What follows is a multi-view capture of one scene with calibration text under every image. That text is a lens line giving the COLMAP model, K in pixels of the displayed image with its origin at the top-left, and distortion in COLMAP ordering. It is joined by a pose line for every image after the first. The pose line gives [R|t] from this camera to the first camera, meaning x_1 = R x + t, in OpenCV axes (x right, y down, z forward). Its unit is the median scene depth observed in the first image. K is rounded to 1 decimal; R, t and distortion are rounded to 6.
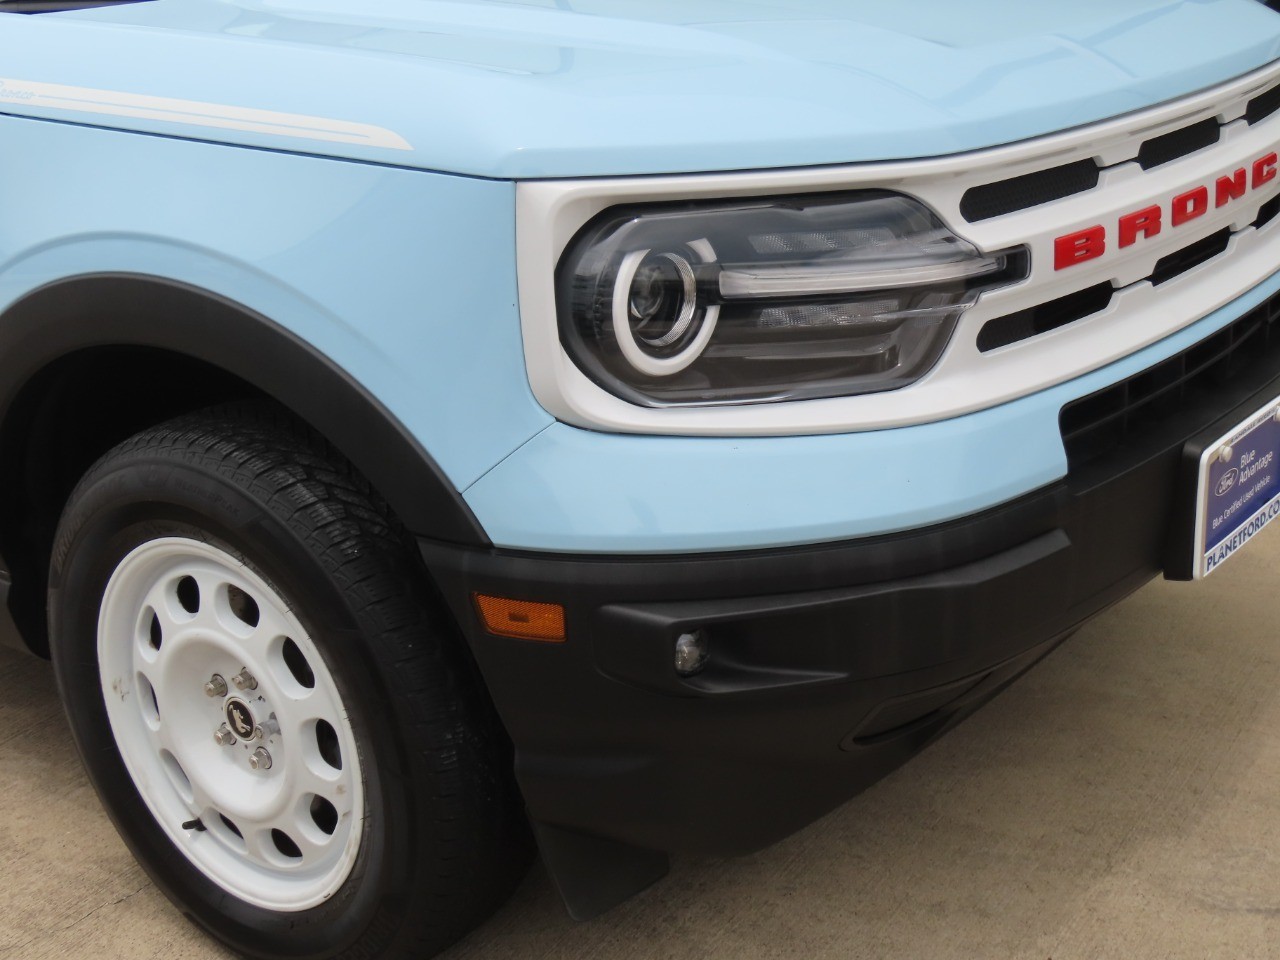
lens RADIAL K [[1804.3, 0, 657.3], [0, 1804.3, 466.2], [0, 0, 1]] dist [-0.015299, 0.011606]
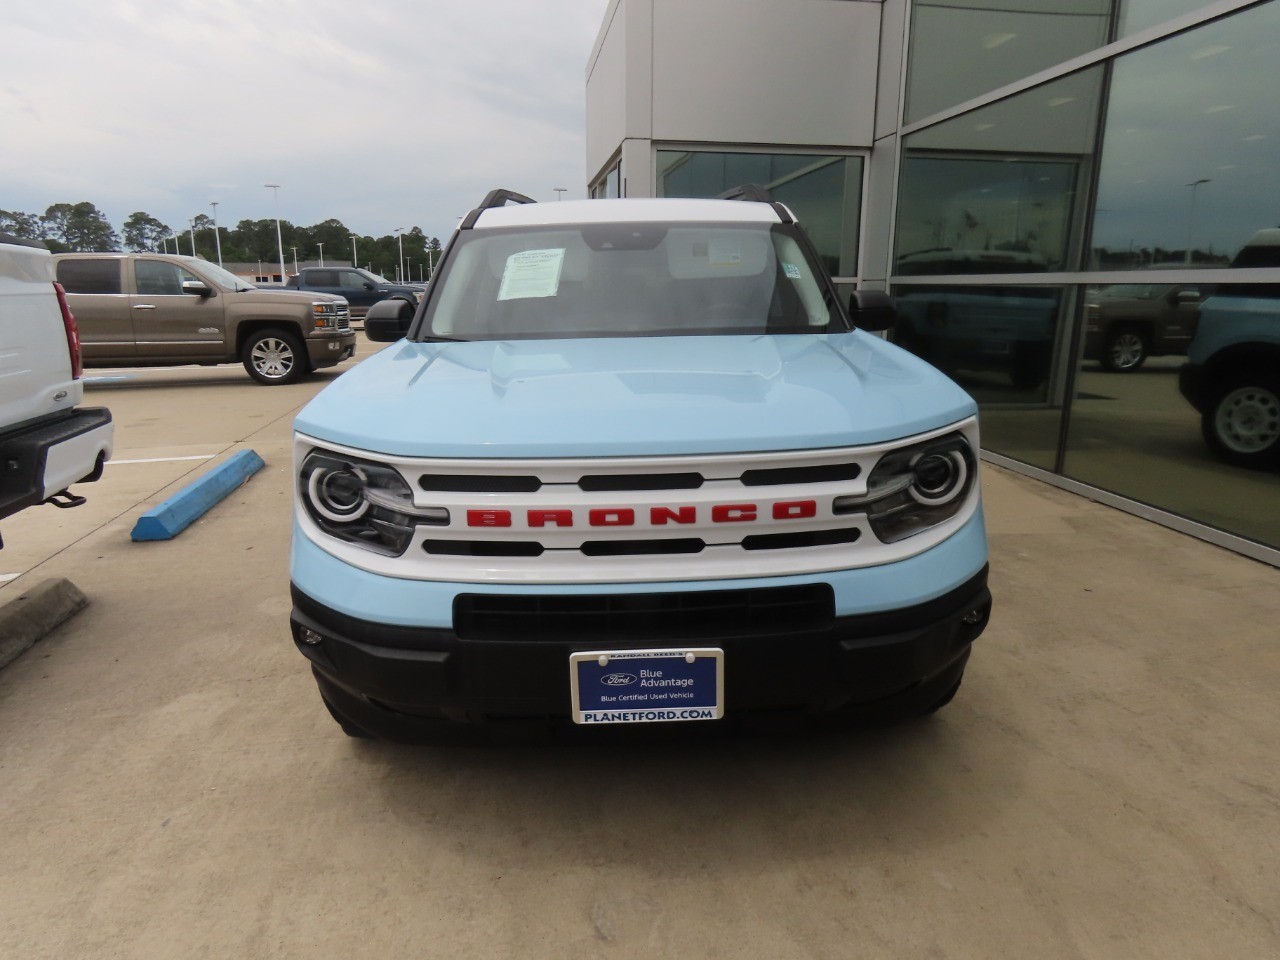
lens RADIAL K [[807.4, 0, 640.0], [0, 807.4, 480.0], [0, 0, 1]] dist [-0.002252, 0.002698]
pose [[0.636437, 0.224774, -0.737852, 0.893988], [-0.261631, 0.962796, 0.067628, -0.242186], [0.725601, 0.150004, 0.671566, 0.492721]]
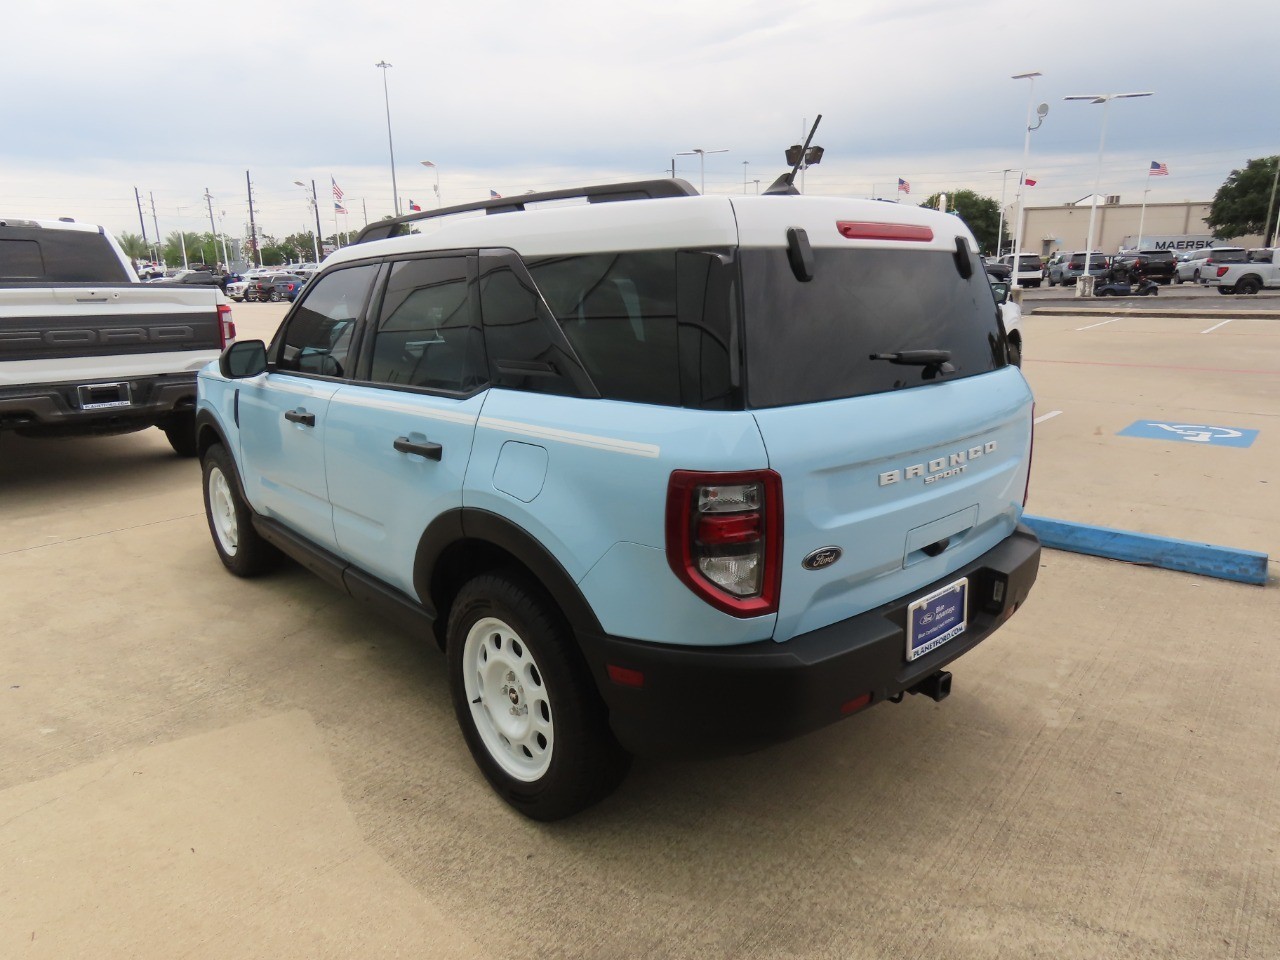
lens RADIAL K [[819.4, 0, 644.4], [0, 819.4, 482.7], [0, 0, 1]] dist [-0.003541, -0.002701]
pose [[-0.983508, 0.018011, 0.179963, -1.132759], [0.112962, 0.838255, 0.533449, -1.152984], [-0.141247, 0.544981, -0.826466, 3.198246]]
